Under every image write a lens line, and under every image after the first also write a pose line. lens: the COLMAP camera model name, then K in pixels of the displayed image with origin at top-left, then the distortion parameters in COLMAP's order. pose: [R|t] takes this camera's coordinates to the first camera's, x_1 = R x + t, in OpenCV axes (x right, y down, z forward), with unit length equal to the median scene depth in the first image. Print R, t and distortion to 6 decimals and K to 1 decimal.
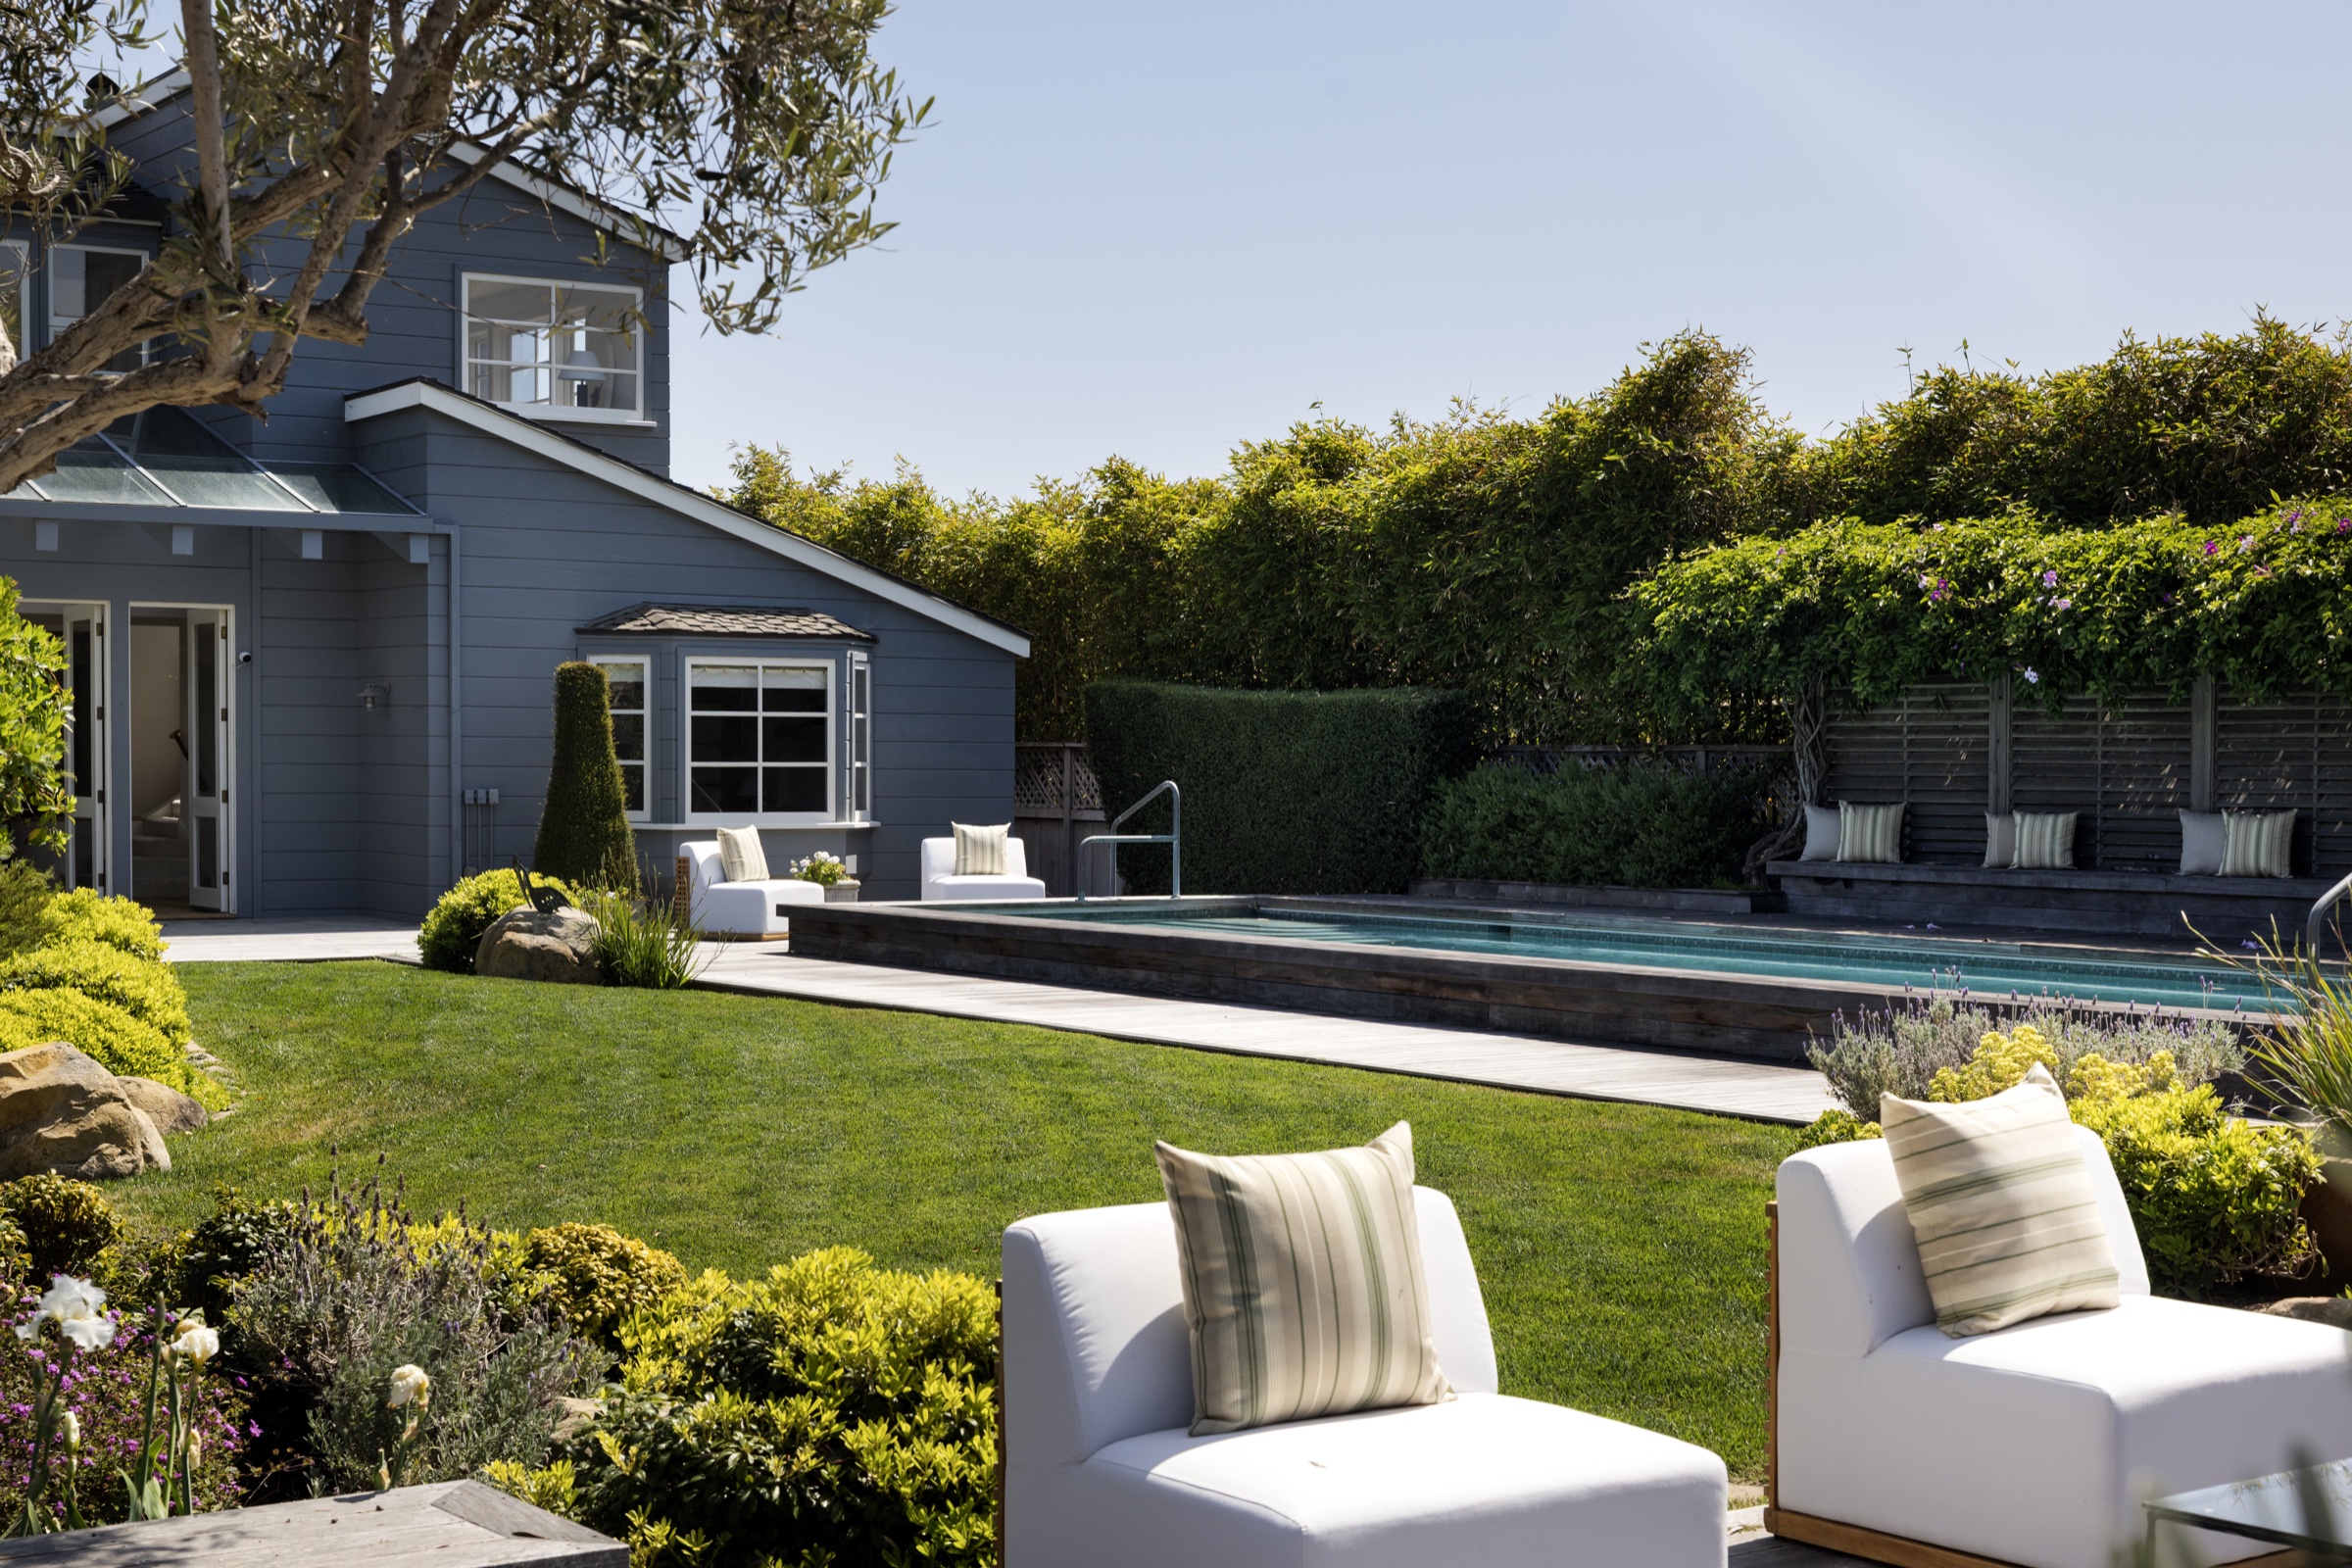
lens RADIAL K [[3443.2, 0, 1176.0], [0, 3443.2, 784.0], [0, 0, 1]] dist [-0.152739, 0.009298]
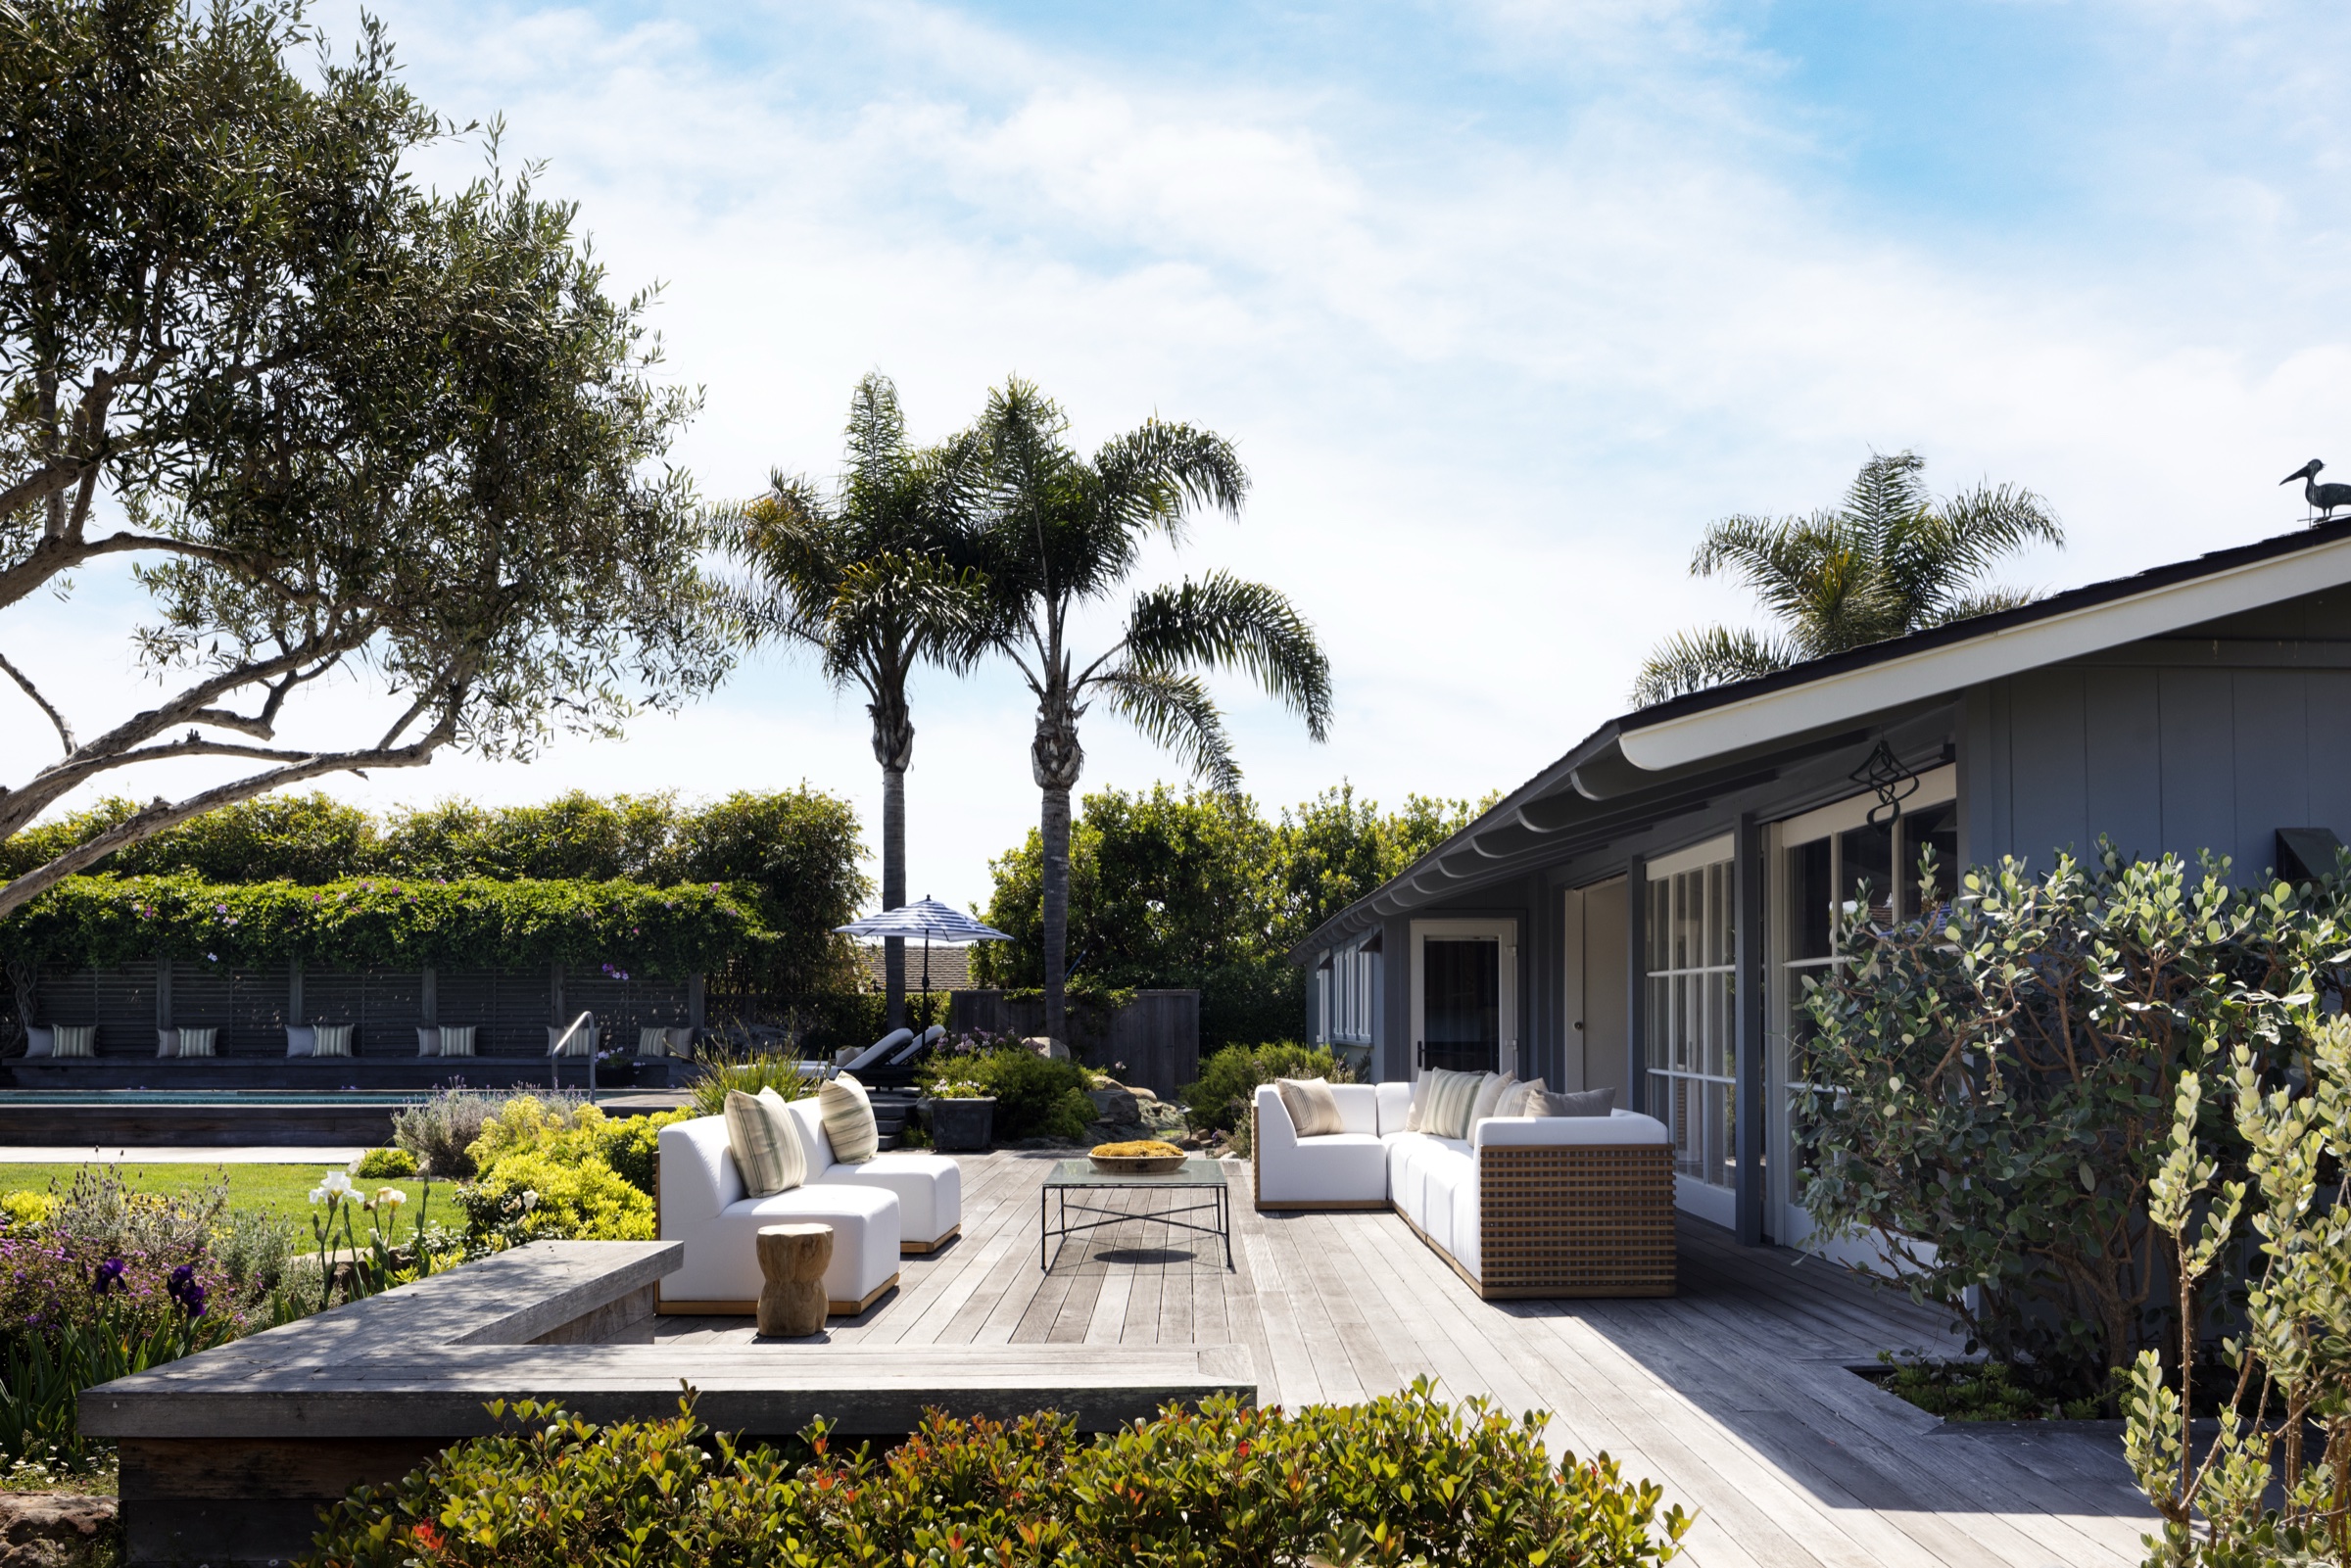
lens RADIAL K [[1620.9, 0, 1175.5], [0, 1620.9, 784.0], [0, 0, 1]] dist [0.002363, 0.001421]
pose [[0.581174, 0.116882, 0.805342, -0.190743], [0.008081, 0.988754, -0.149333, 0.013788], [-0.813740, 0.093296, 0.573693, -0.003952]]
